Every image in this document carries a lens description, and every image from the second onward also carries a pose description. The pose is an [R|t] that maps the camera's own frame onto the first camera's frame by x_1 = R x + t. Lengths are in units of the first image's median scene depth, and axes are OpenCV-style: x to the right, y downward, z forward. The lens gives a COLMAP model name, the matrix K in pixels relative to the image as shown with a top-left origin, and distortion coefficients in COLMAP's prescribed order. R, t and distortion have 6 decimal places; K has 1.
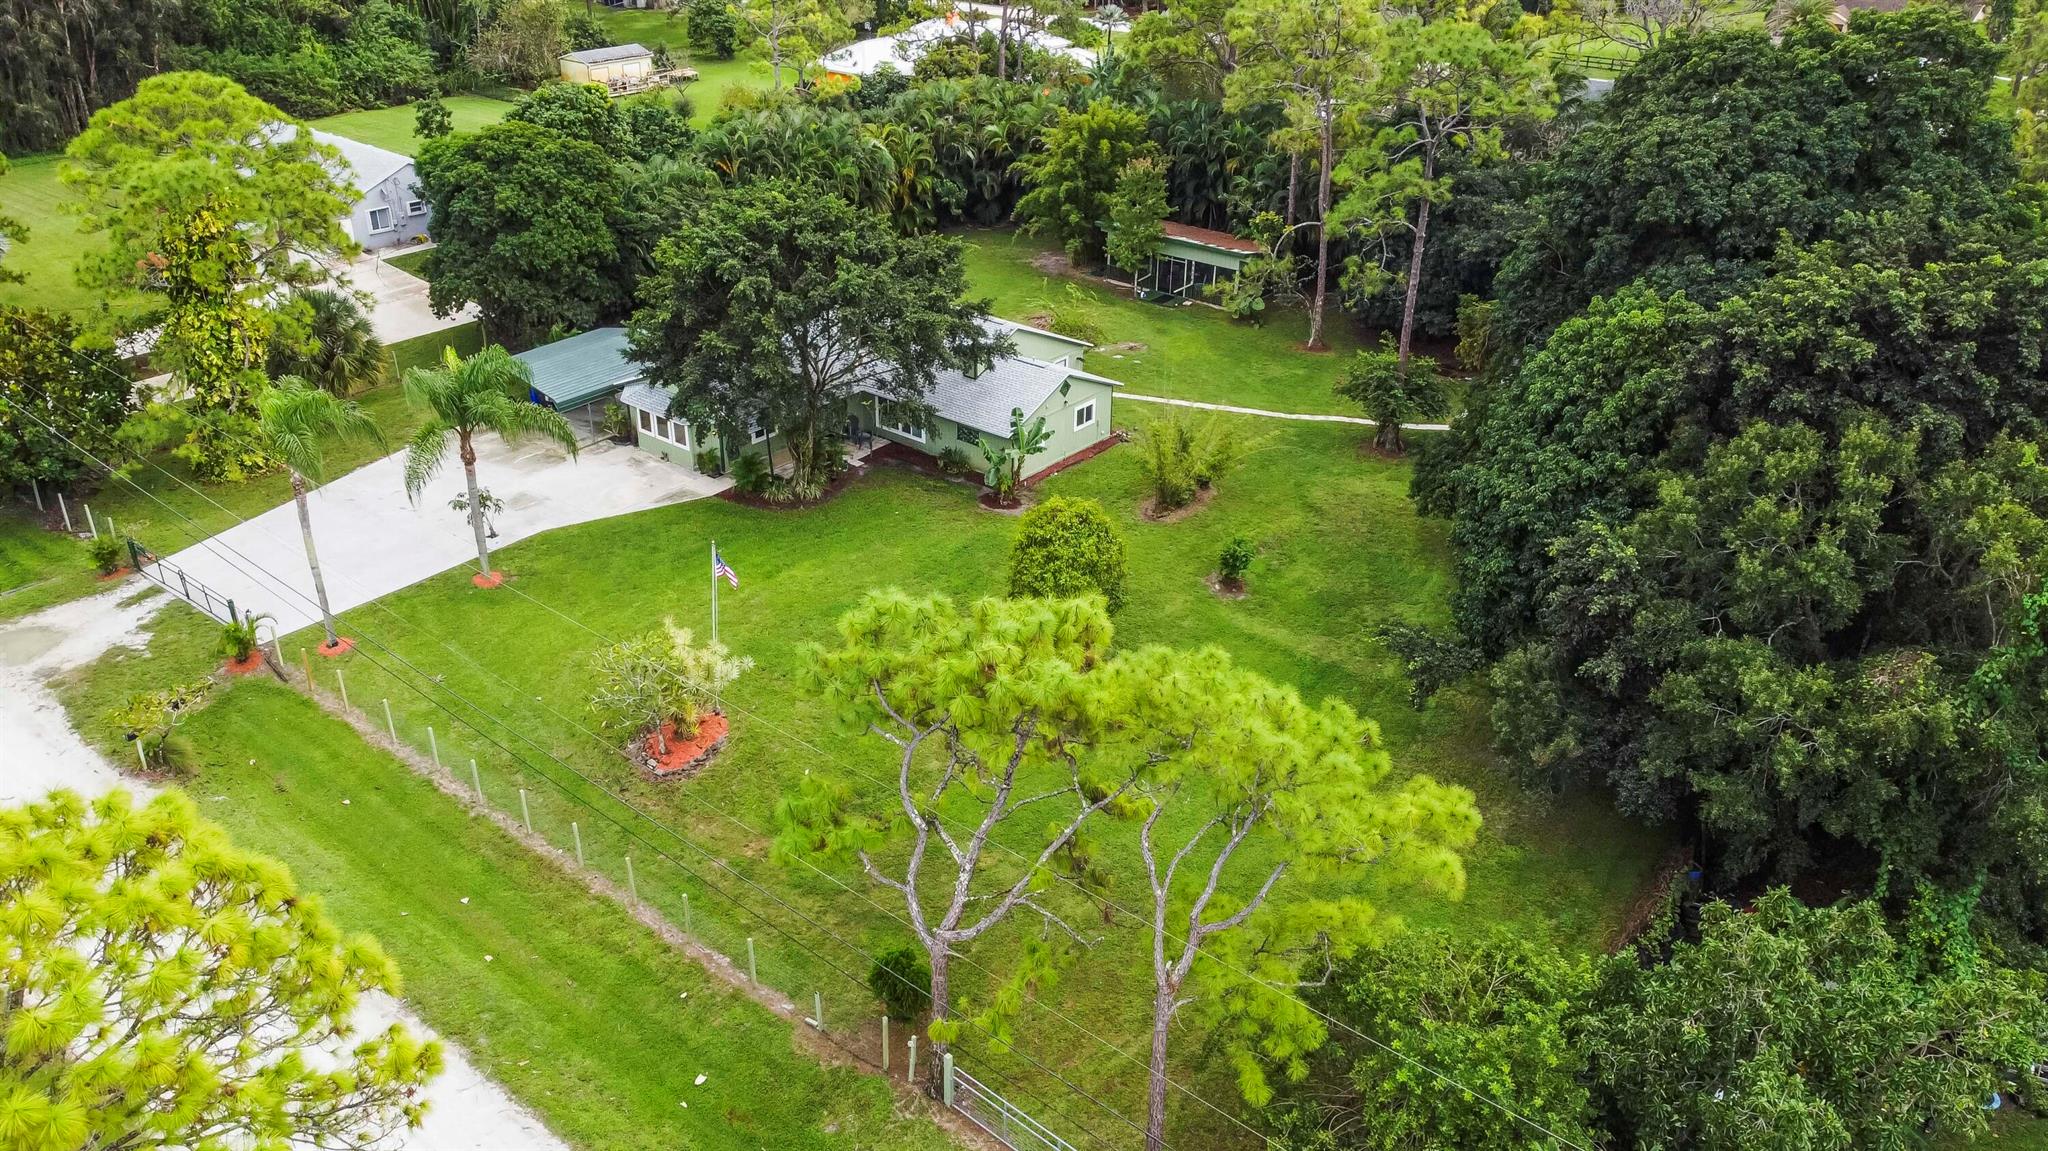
lens RADIAL K [[1528.1, 0, 1023.0], [0, 1528.1, 582.4], [0, 0, 1]] dist [0.039040, -0.011965]
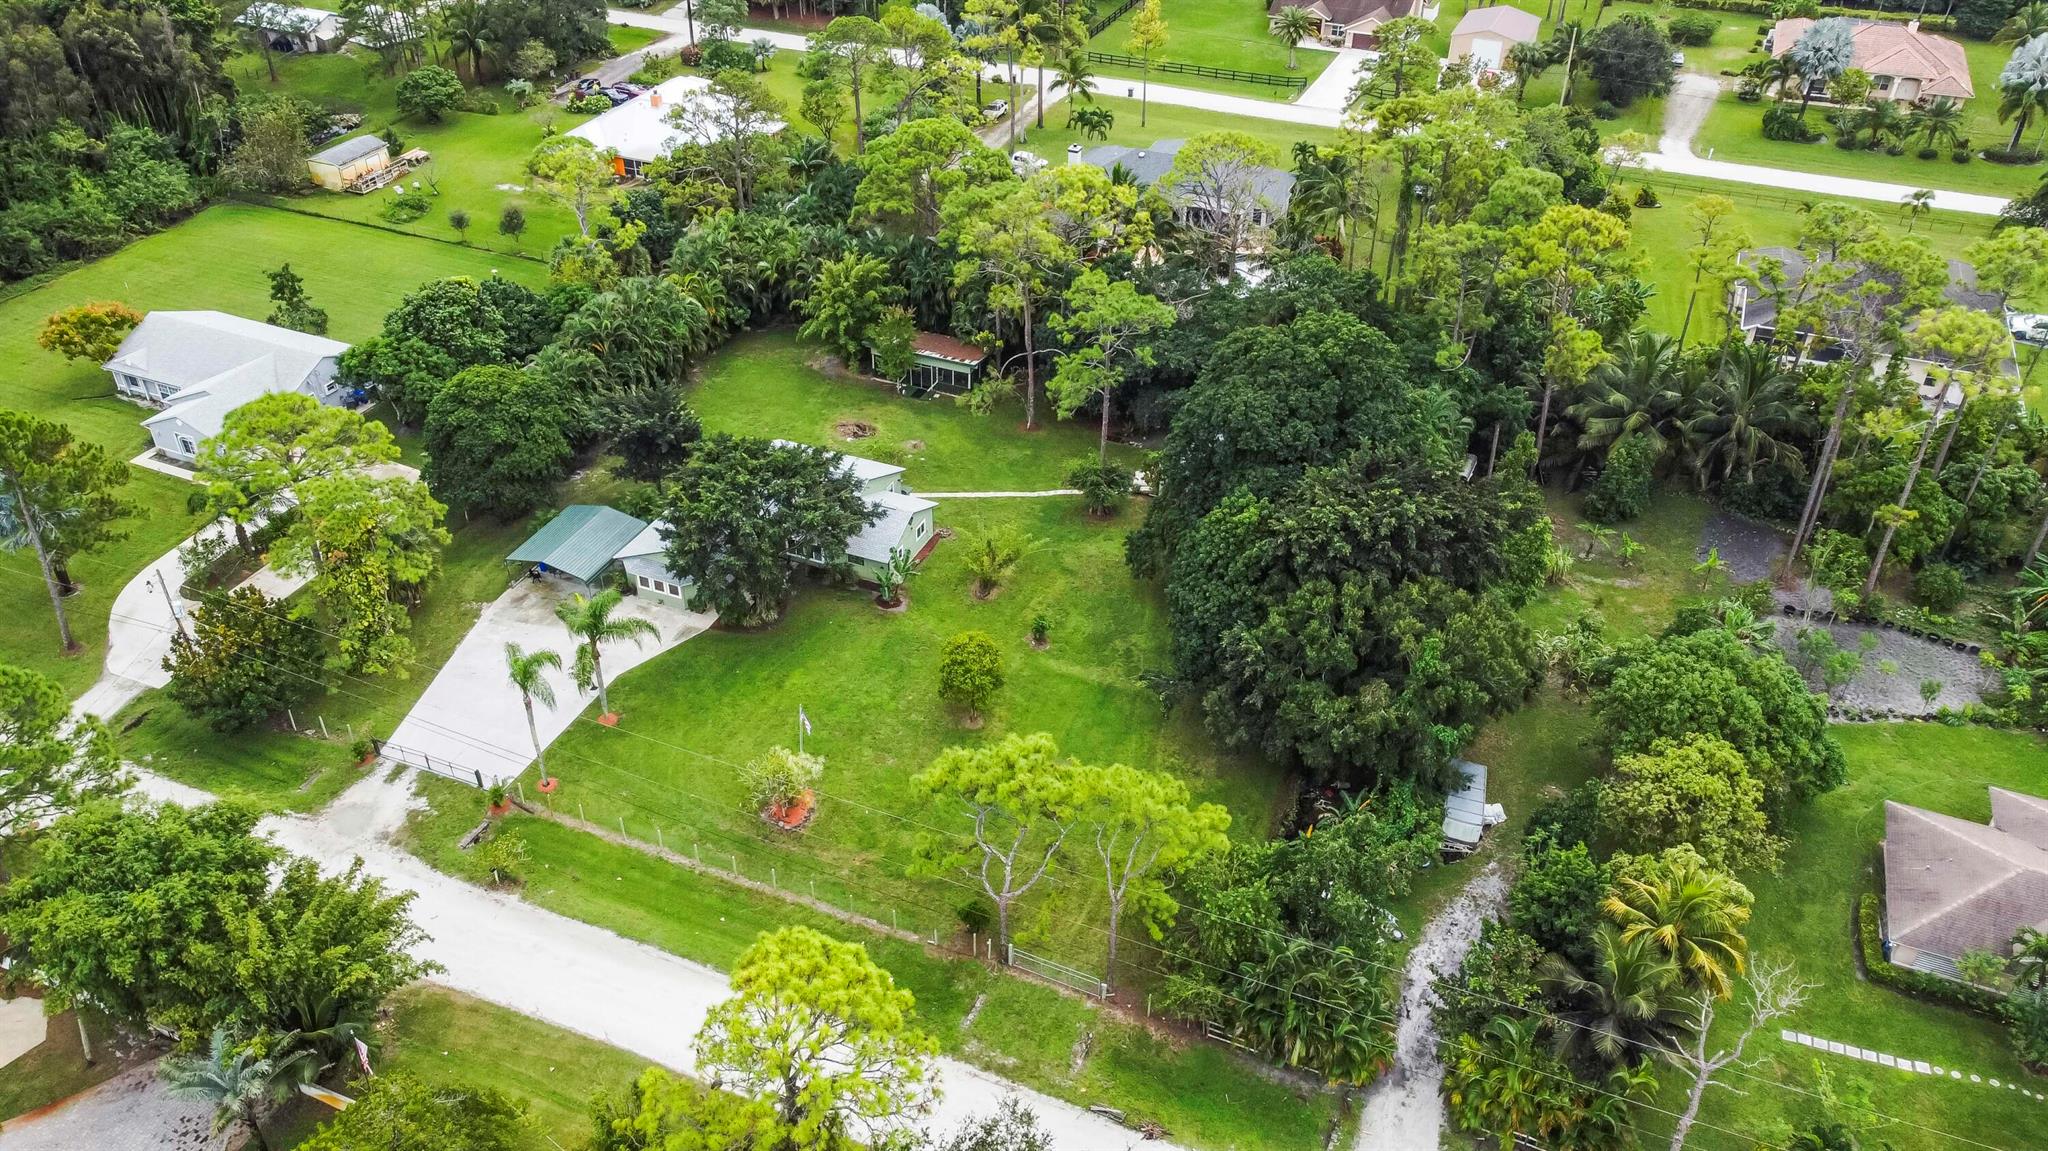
lens RADIAL K [[1528.1, 0, 1019.4], [0, 1528.1, 564.3], [0, 0, 1]] dist [0.039040, -0.011965]
pose [[0.957872, -0.165223, 0.234910, -0.368915], [0.135884, 0.981327, 0.136132, -0.423760], [-0.253016, -0.098476, 0.962437, -0.864384]]
